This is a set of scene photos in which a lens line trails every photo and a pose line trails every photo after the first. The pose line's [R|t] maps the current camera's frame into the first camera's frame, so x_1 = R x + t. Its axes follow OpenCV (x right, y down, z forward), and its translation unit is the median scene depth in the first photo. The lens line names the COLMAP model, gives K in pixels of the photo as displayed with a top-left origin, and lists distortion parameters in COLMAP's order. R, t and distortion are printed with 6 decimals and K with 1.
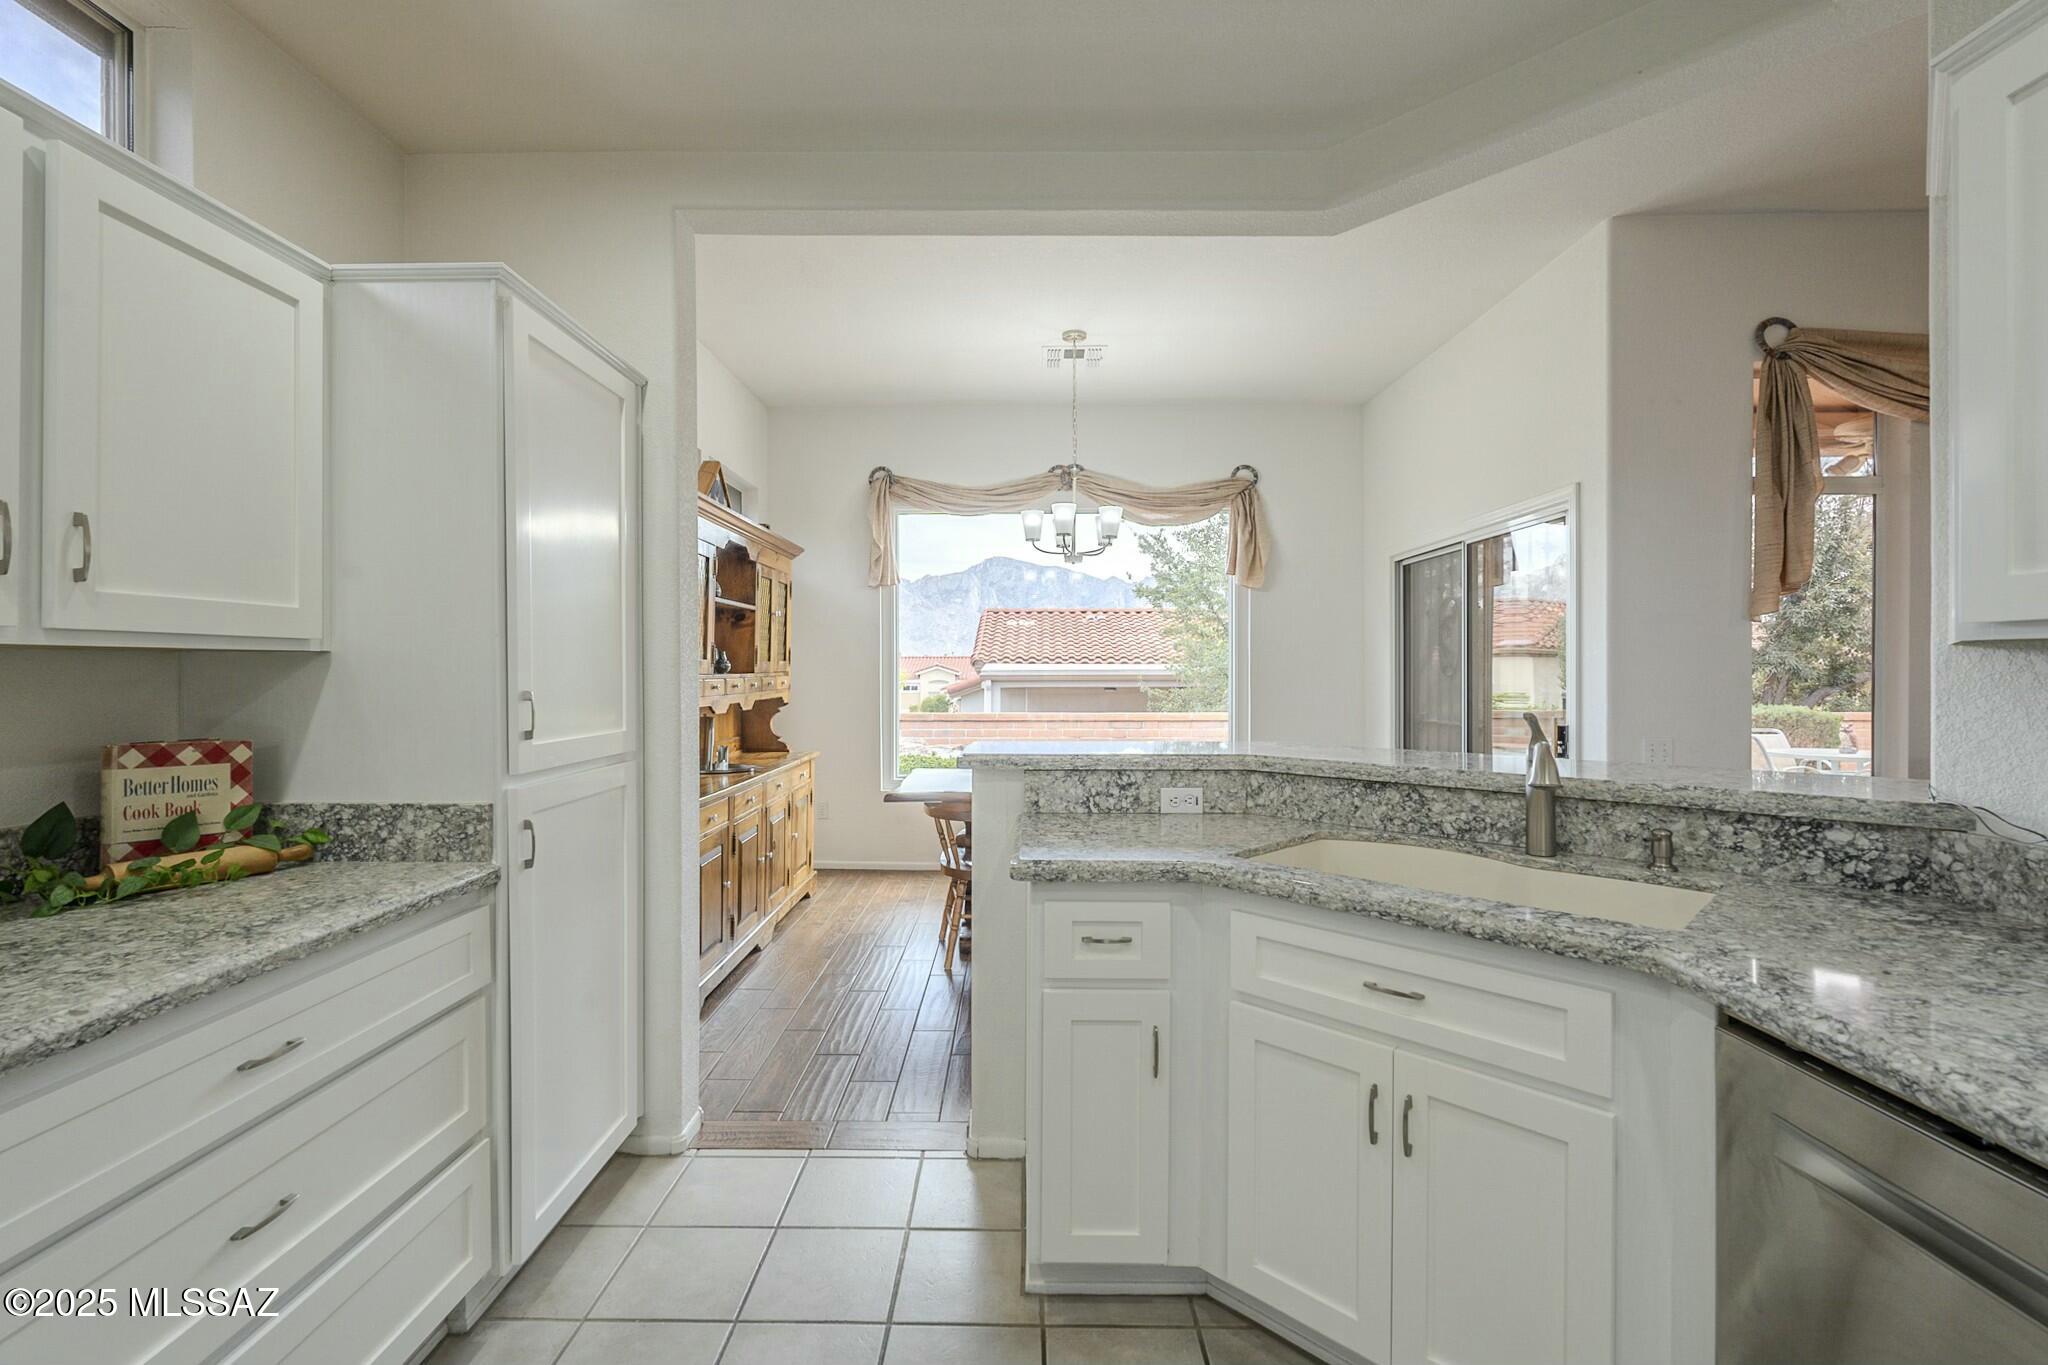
lens RADIAL K [[899.6, 0, 1014.5], [0, 899.6, 672.0], [0, 0, 1]] dist [-0.004981, 0.001221]
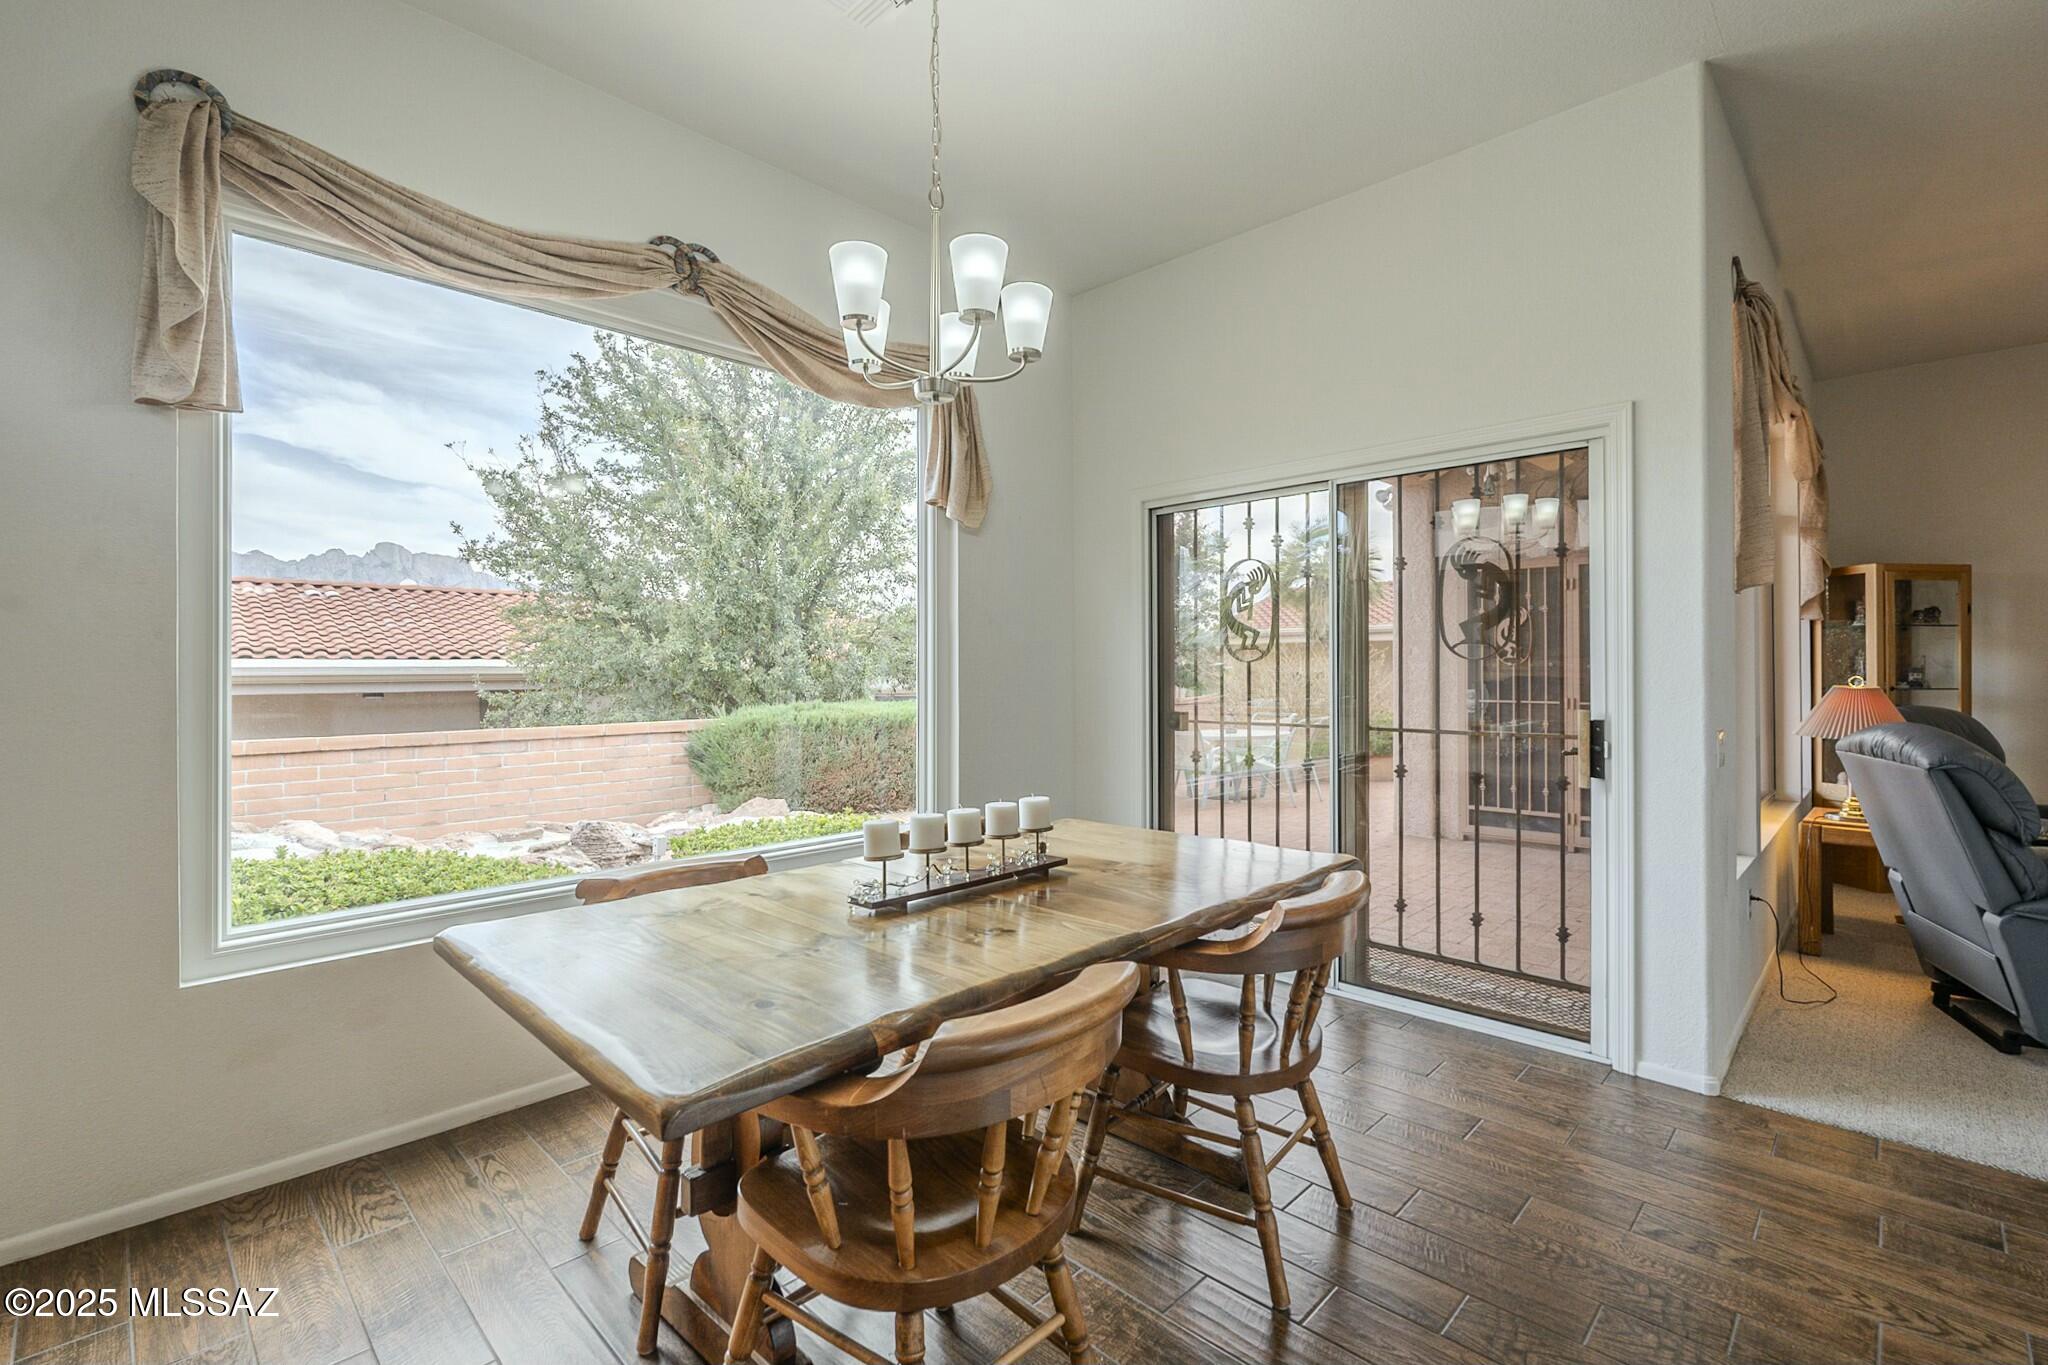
lens RADIAL K [[899.6, 0, 1010.5], [0, 899.6, 661.5], [0, 0, 1]] dist [-0.004981, 0.001221]
pose [[0.689953, 0.003414, 0.723847, -0.584596], [0.006187, 0.999925, -0.010613, 0.032696], [-0.723828, 0.011801, 0.689879, 1.715558]]
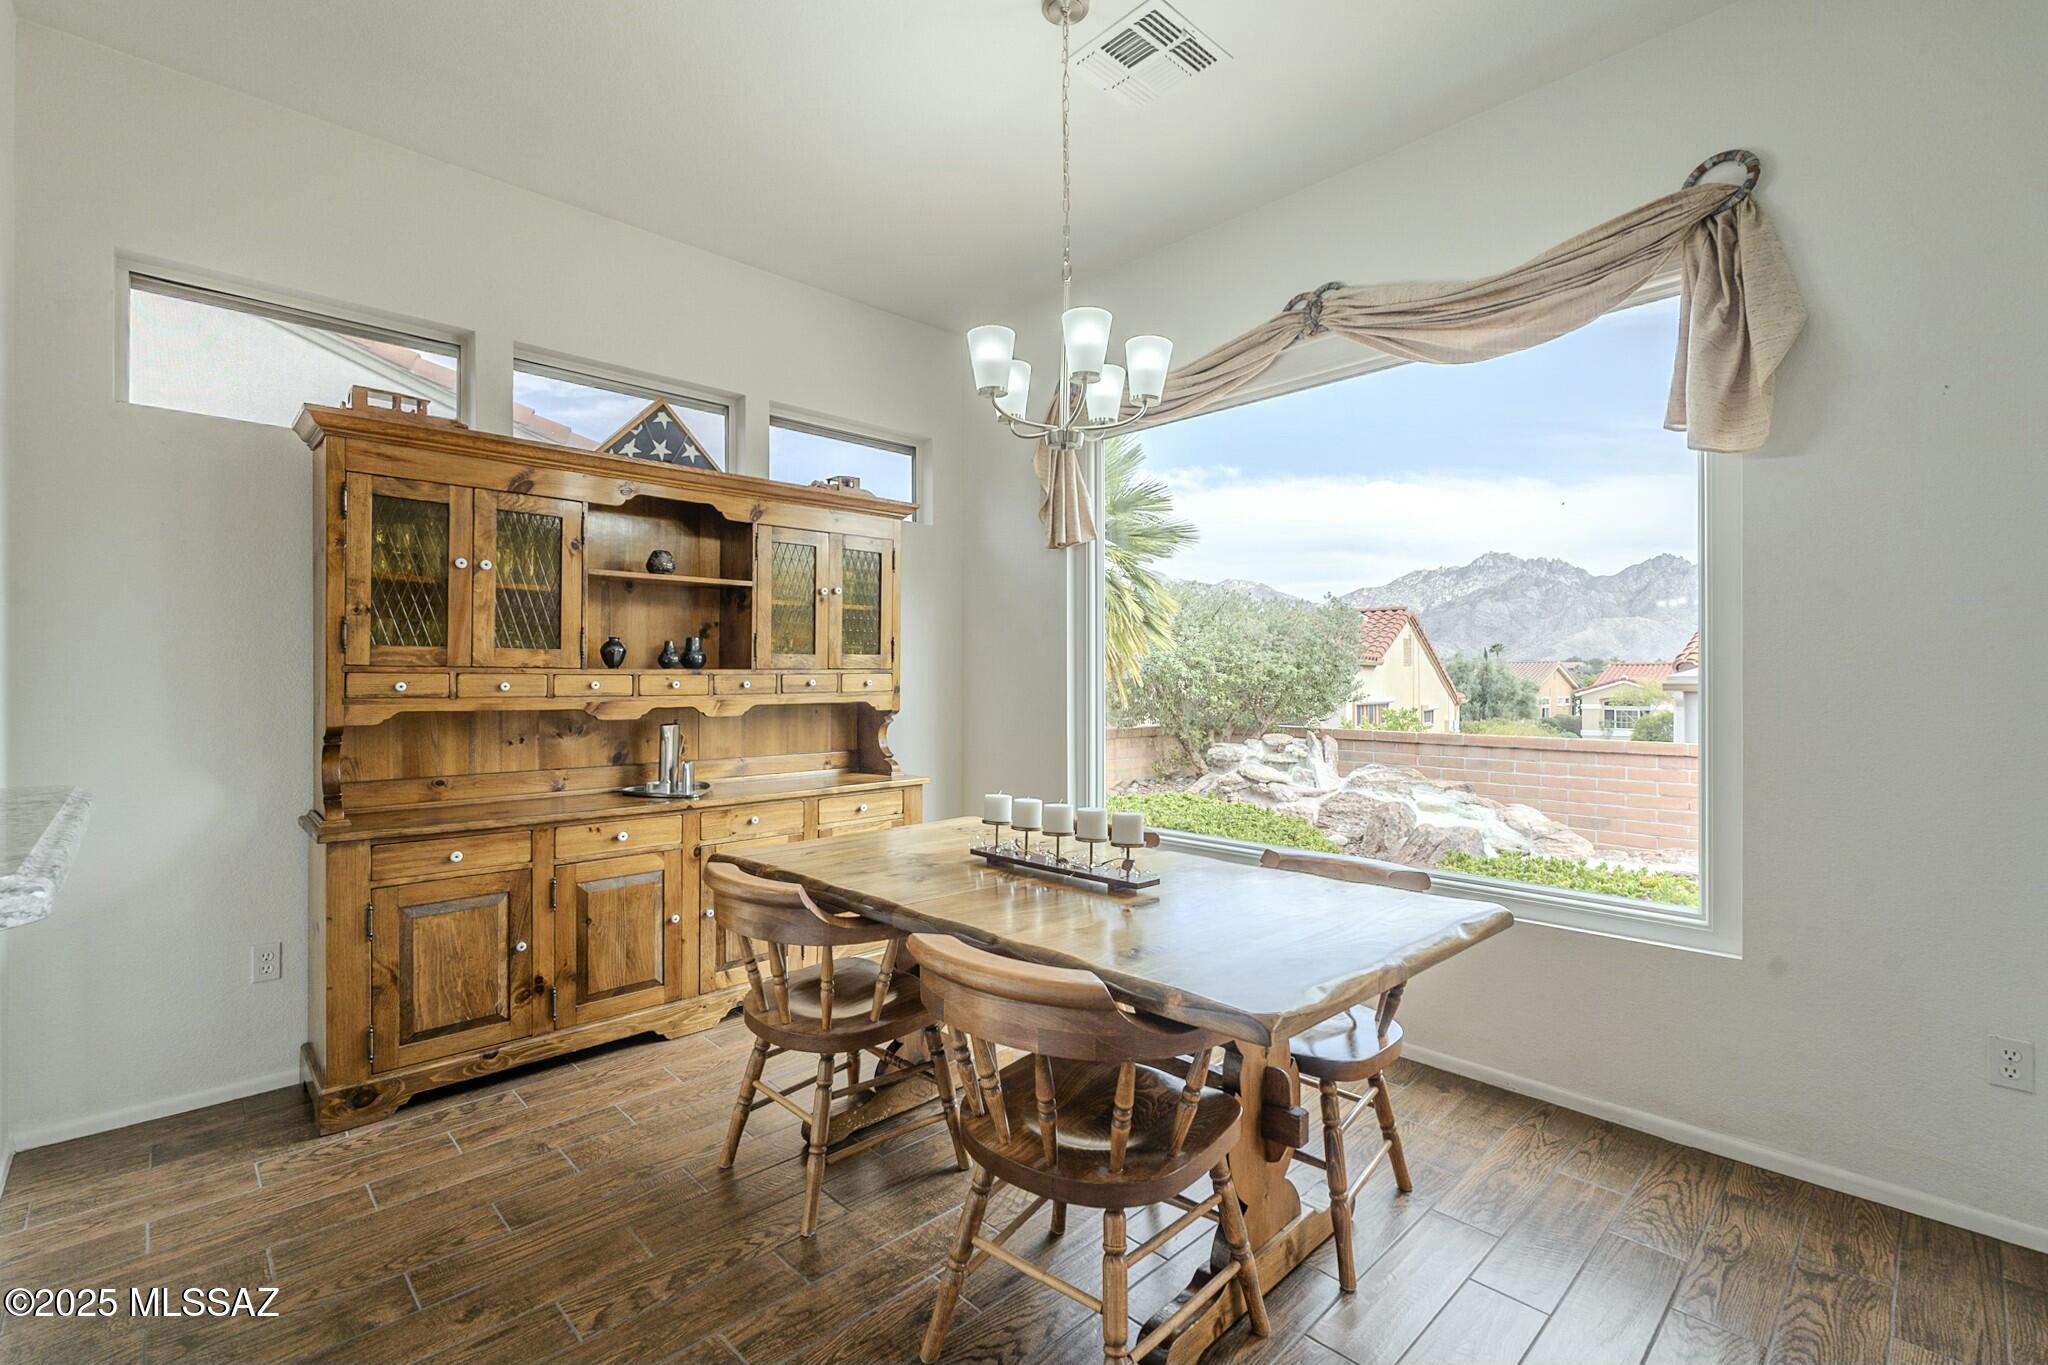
lens RADIAL K [[899.6, 0, 1015.1], [0, 899.6, 680.9], [0, 0, 1]] dist [-0.004981, 0.001221]
pose [[0.698378, -0.000176, -0.715729, 1.050382], [-0.000800, 0.999999, -0.001026, 0.029232], [0.715729, 0.001289, 0.698377, 1.590843]]
